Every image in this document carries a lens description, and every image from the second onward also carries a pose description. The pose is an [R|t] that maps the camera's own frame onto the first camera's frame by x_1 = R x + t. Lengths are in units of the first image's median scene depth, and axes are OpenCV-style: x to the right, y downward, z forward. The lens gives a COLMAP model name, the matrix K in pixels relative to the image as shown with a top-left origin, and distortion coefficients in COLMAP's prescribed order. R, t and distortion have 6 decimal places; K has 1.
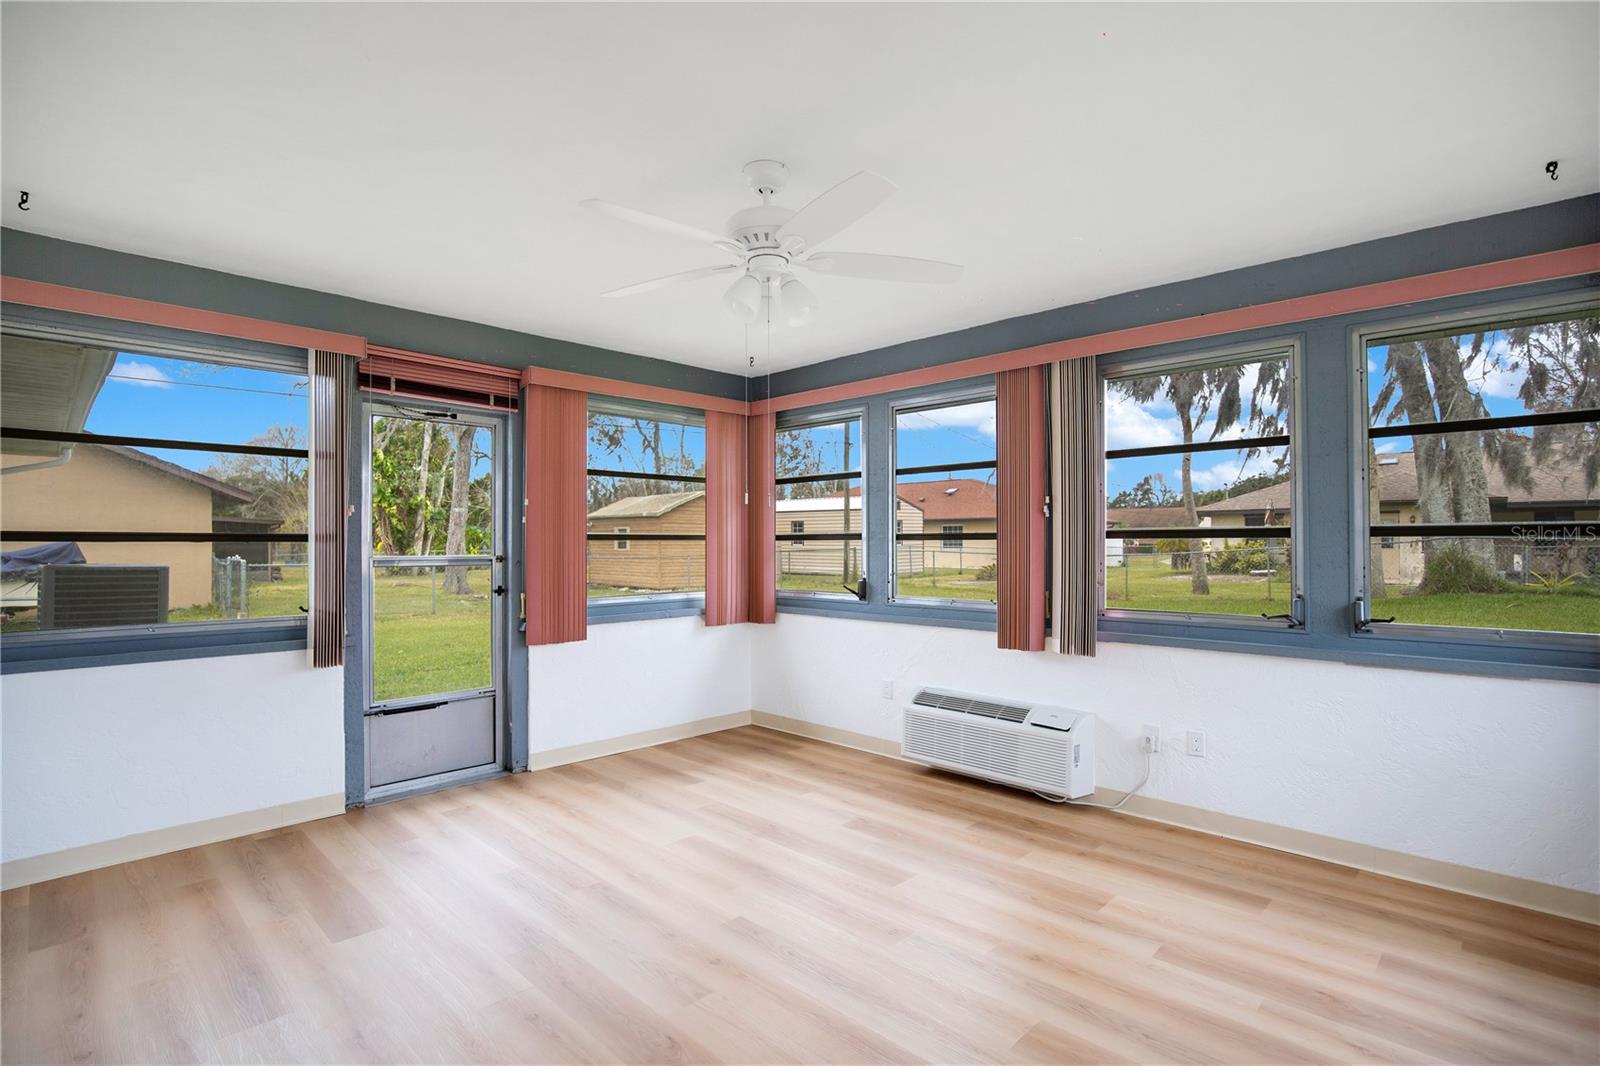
lens RADIAL K [[771.4, 0, 796.1], [0, 771.4, 537.1], [0, 0, 1]] dist [-0.023730, 0.001961]
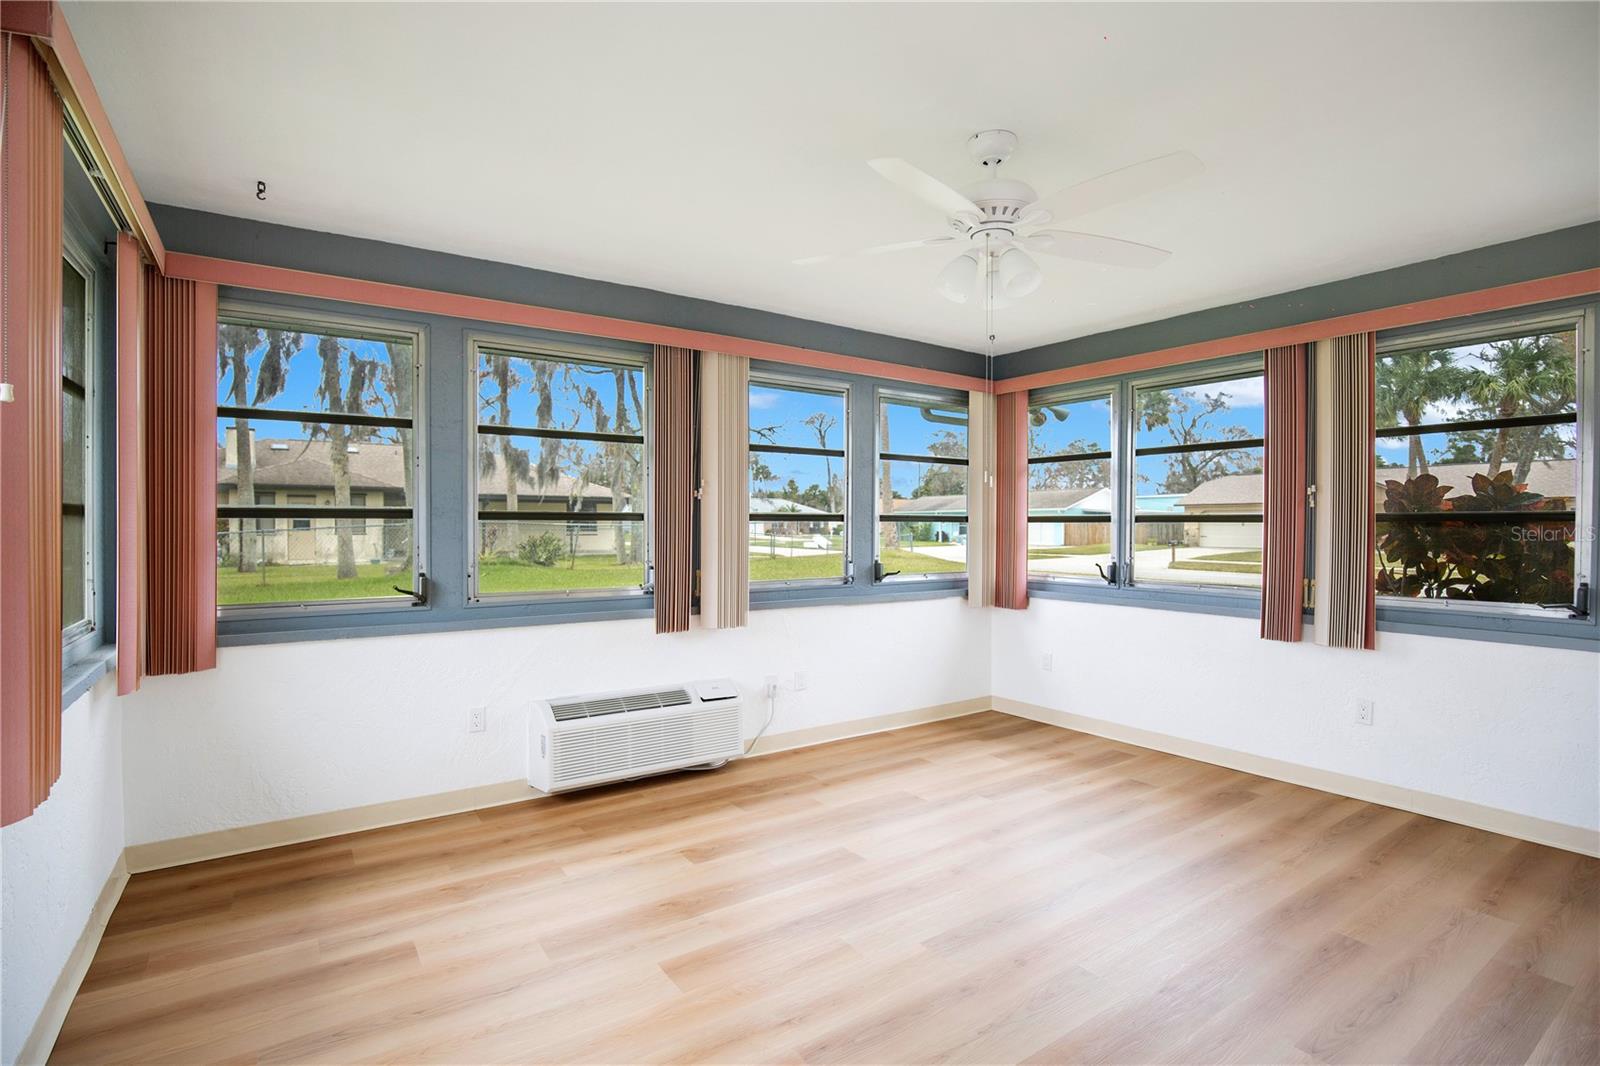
lens RADIAL K [[771.4, 0, 796.1], [0, 771.4, 537.1], [0, 0, 1]] dist [-0.023730, 0.001961]
pose [[0.183525, -0.011271, 0.982950, -0.687058], [-0.013428, 0.999812, 0.013971, 0.007667], [-0.982923, -0.015764, 0.183339, 0.697845]]
